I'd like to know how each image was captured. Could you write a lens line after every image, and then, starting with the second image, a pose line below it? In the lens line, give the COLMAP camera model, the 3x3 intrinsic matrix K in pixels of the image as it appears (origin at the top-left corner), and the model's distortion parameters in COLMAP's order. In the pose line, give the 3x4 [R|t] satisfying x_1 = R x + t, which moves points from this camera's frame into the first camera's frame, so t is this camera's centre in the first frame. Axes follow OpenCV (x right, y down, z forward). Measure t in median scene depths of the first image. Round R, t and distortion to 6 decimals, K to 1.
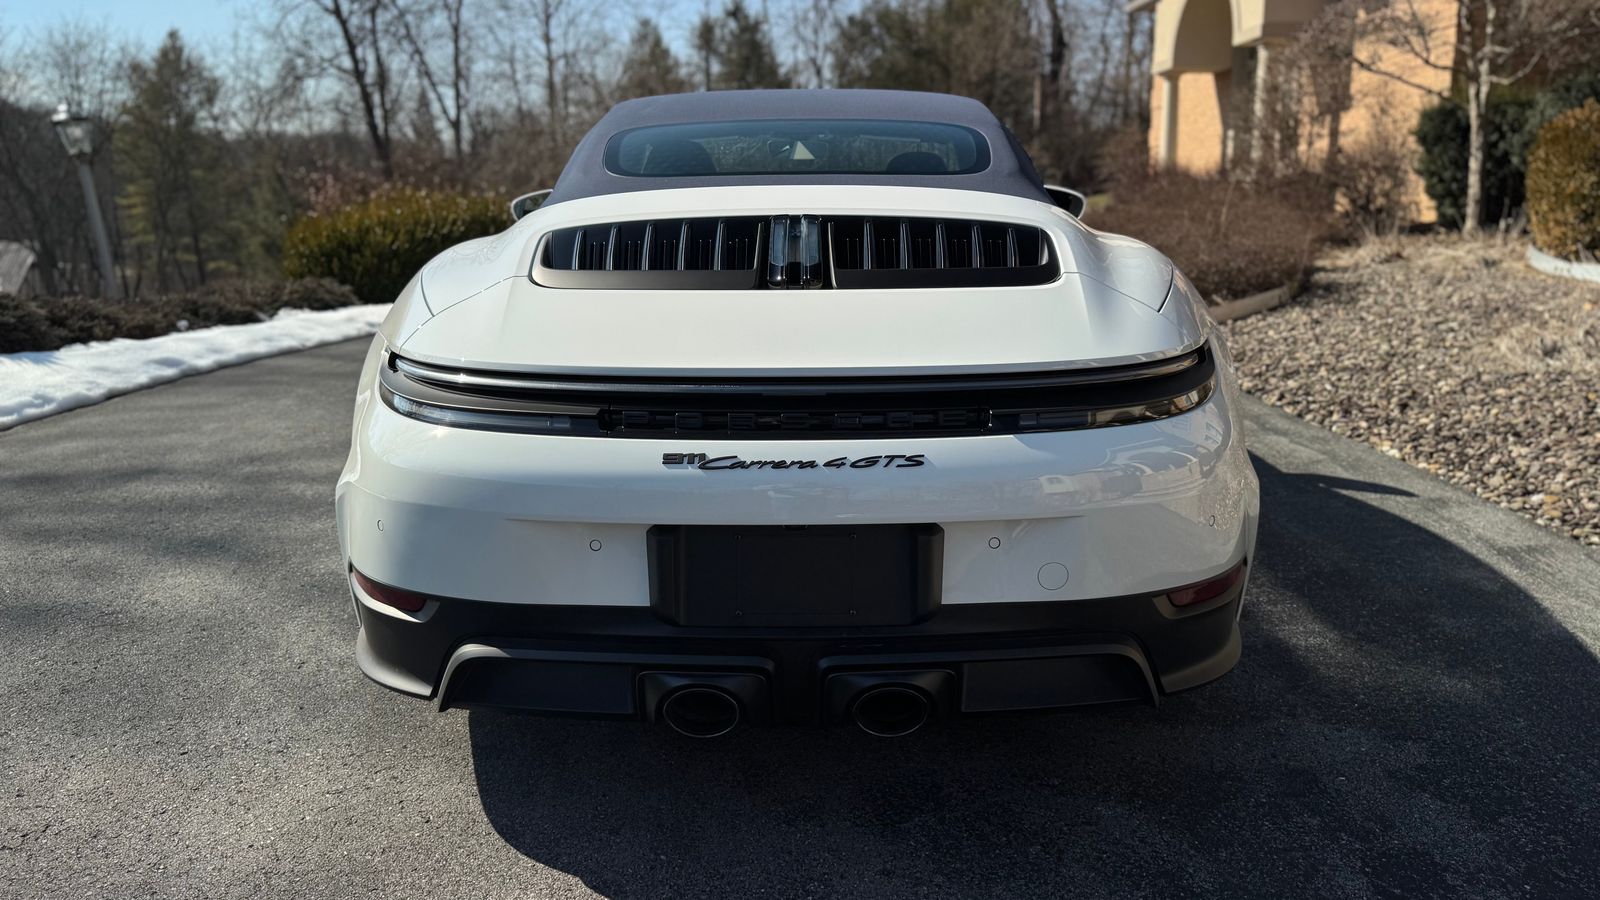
lens RADIAL K [[1139.0, 0, 800.0], [0, 1139.0, 450.0], [0, 0, 1]] dist [0.061629, -0.097164]
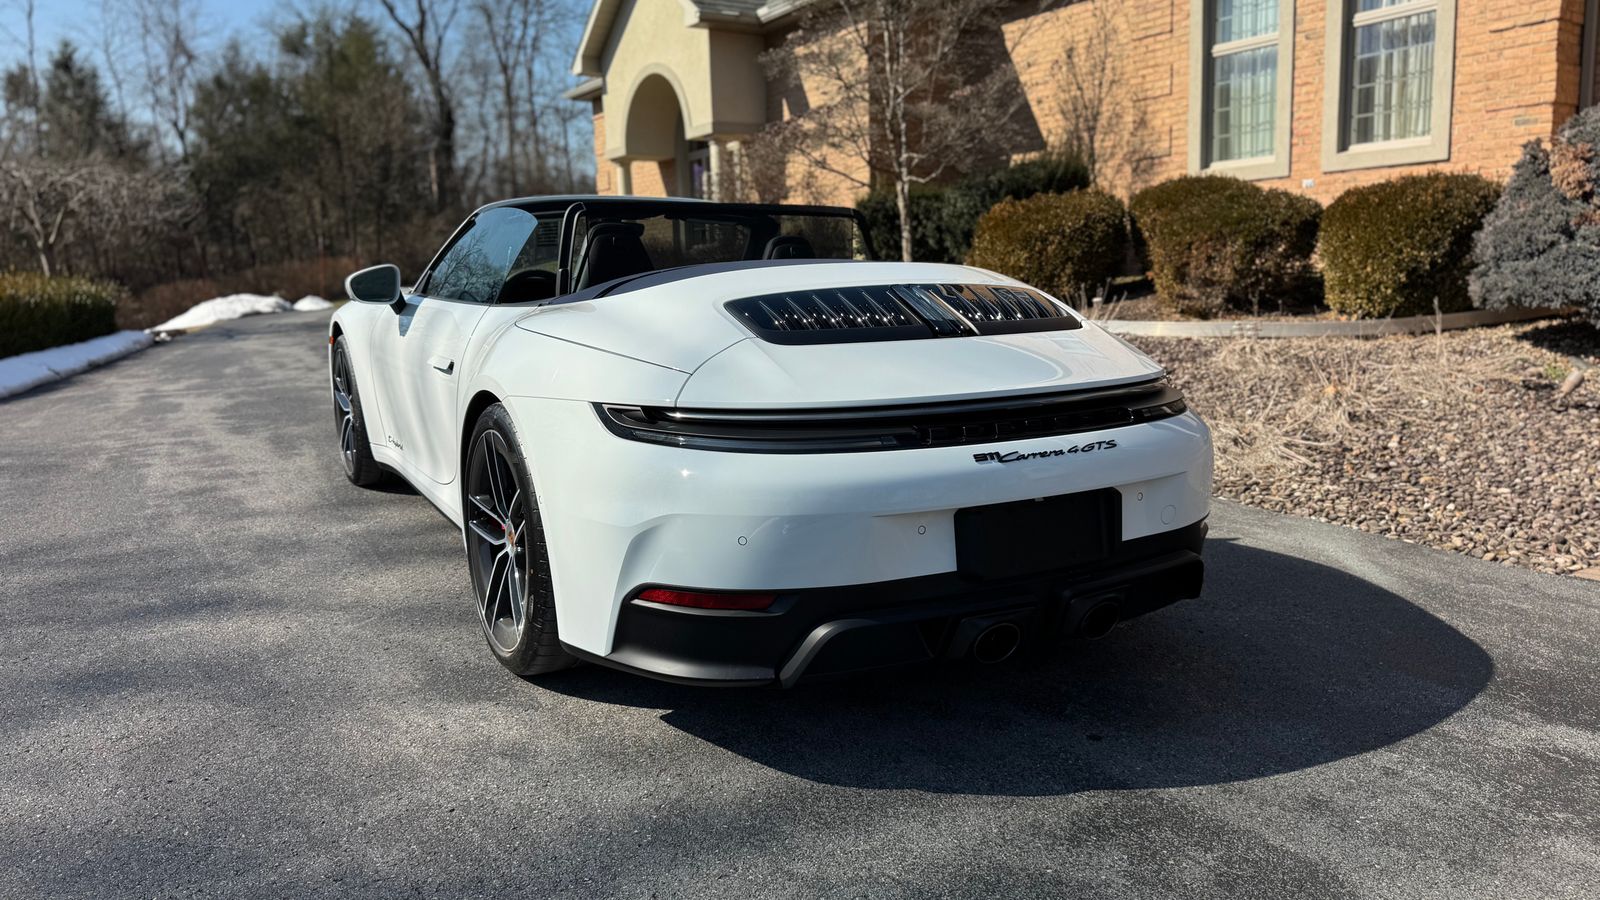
lens RADIAL K [[1147.3, 0, 800.0], [0, 1147.3, 450.0], [0, 0, 1]] dist [0.053651, -0.084509]
pose [[0.861660, -0.084419, 0.500415, -0.173335], [0.116171, 0.992695, -0.032570, 0.003263], [-0.494010, 0.086198, 0.865173, -0.016845]]
